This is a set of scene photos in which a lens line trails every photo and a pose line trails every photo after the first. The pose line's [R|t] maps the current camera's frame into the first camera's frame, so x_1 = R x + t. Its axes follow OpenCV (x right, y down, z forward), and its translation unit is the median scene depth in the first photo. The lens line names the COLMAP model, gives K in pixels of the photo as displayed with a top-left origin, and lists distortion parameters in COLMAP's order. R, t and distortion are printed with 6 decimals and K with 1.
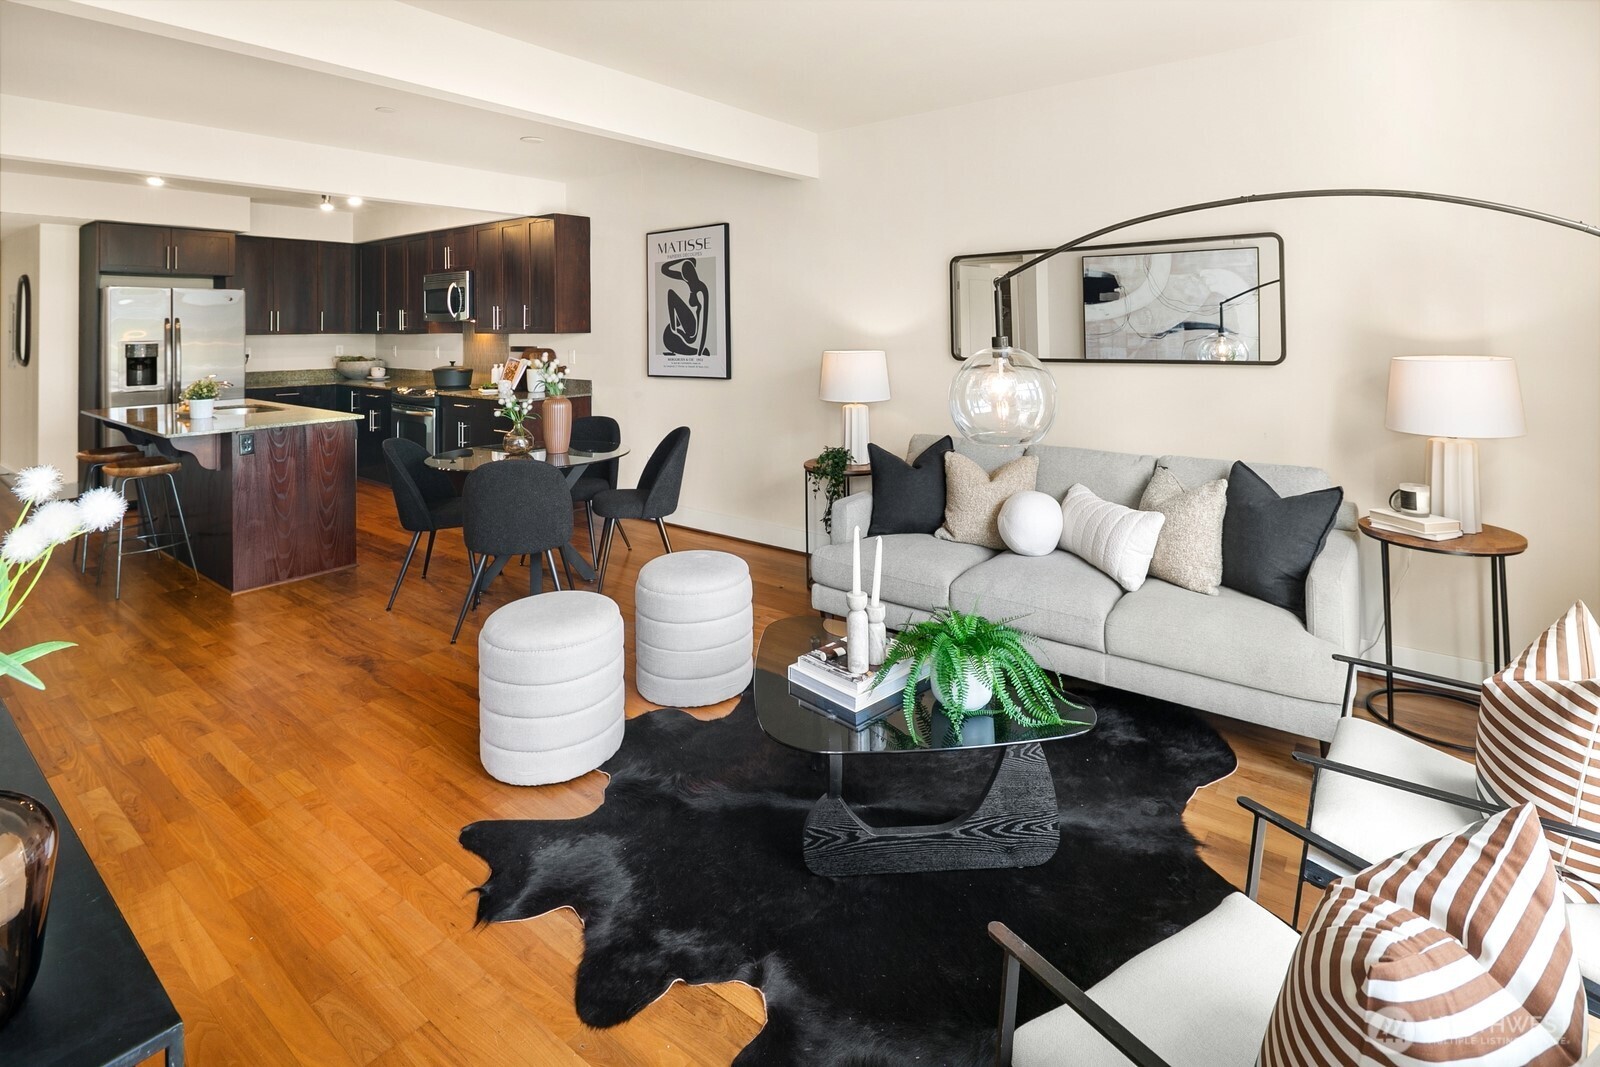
lens RADIAL K [[783.2, 0, 811.3], [0, 783.2, 315.1], [0, 0, 1]] dist [0.000805, -0.001495]
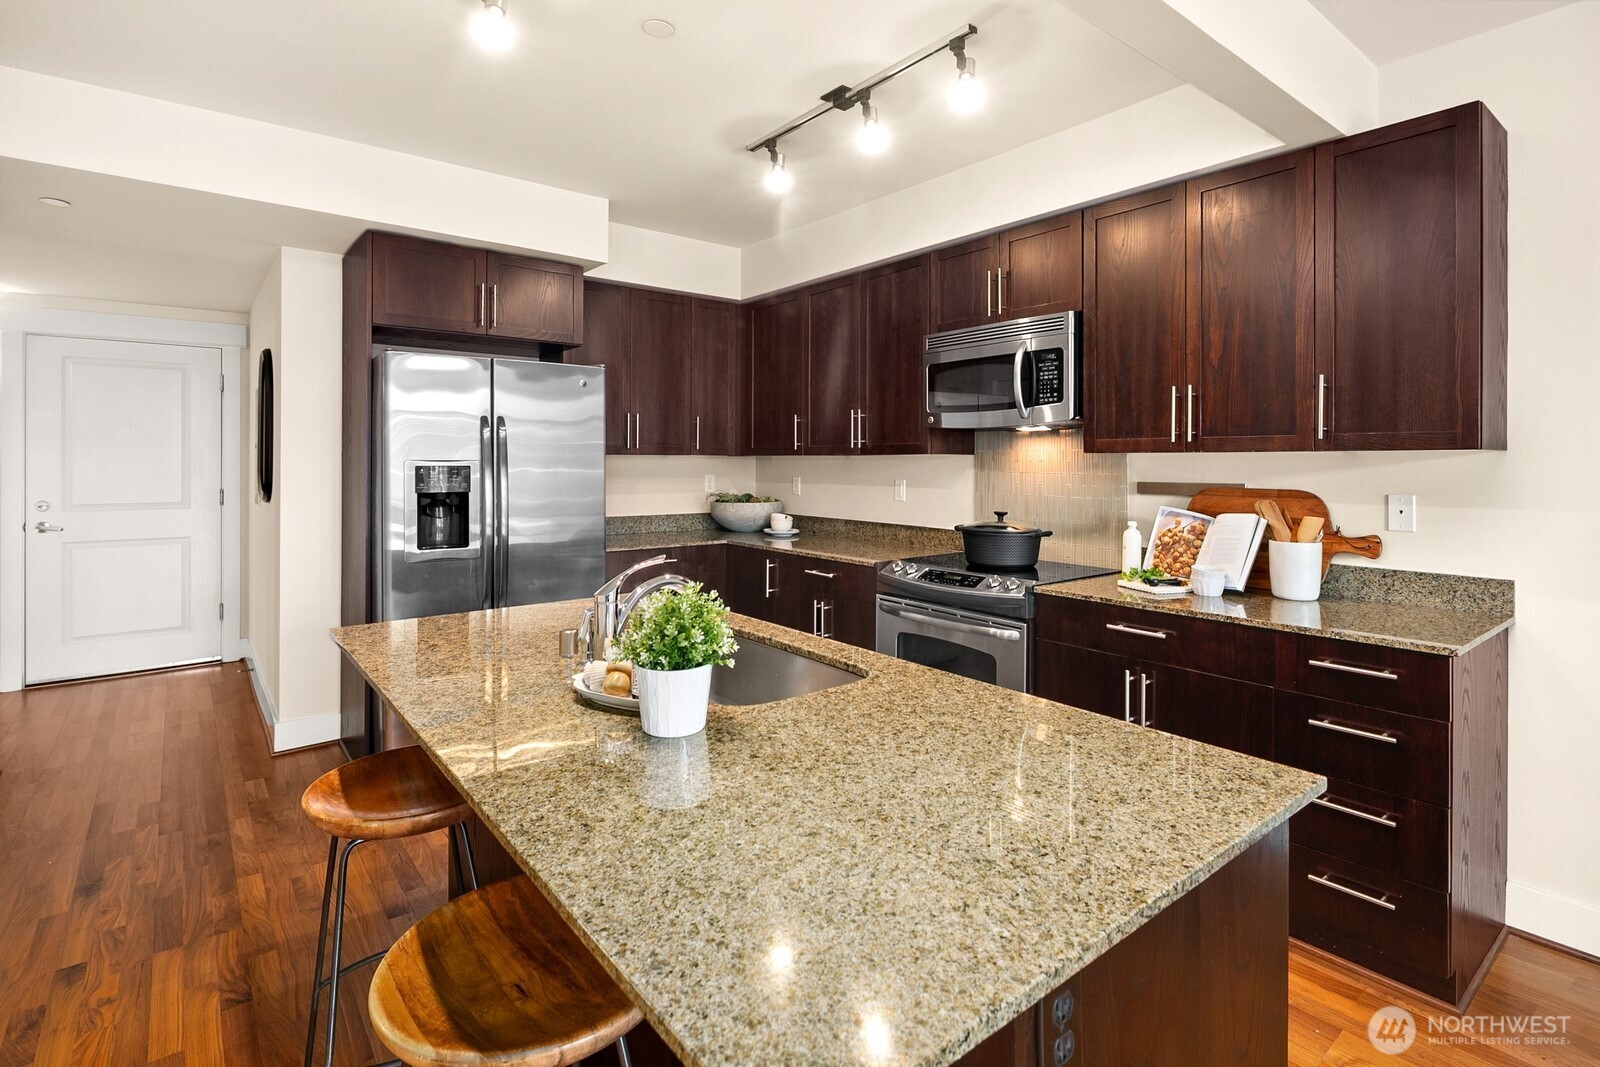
lens RADIAL K [[783.2, 0, 807.2], [0, 783.2, 465.7], [0, 0, 1]] dist [0.000805, -0.001495]
pose [[0.971296, 0.011521, -0.237593, -0.502378], [-0.007204, 0.999793, 0.019033, 0.024943], [0.237763, -0.016776, 0.971178, 0.560154]]
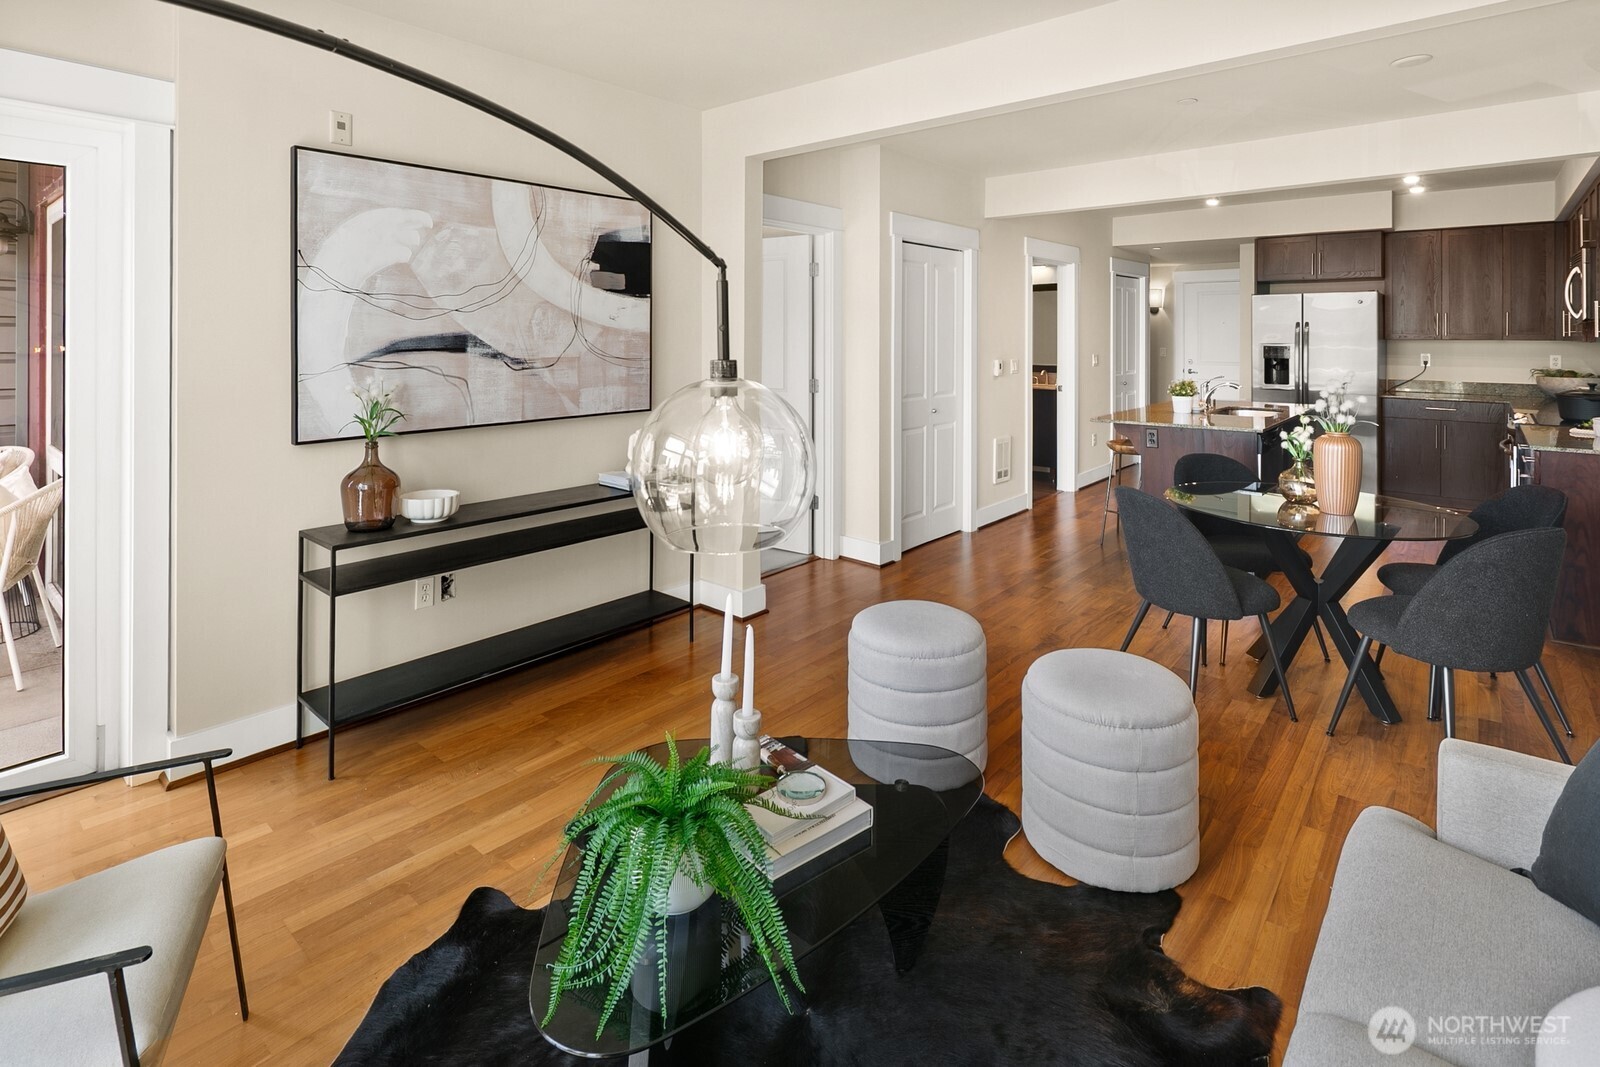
lens RADIAL K [[783.2, 0, 785.9], [0, 783.2, 334.4], [0, 0, 1]] dist [0.000805, -0.001495]
pose [[-0.070390, 0.011741, -0.997450, 0.289262], [0.010615, 0.999883, 0.011021, 0.001298], [0.997463, -0.009812, -0.070506, 0.386764]]
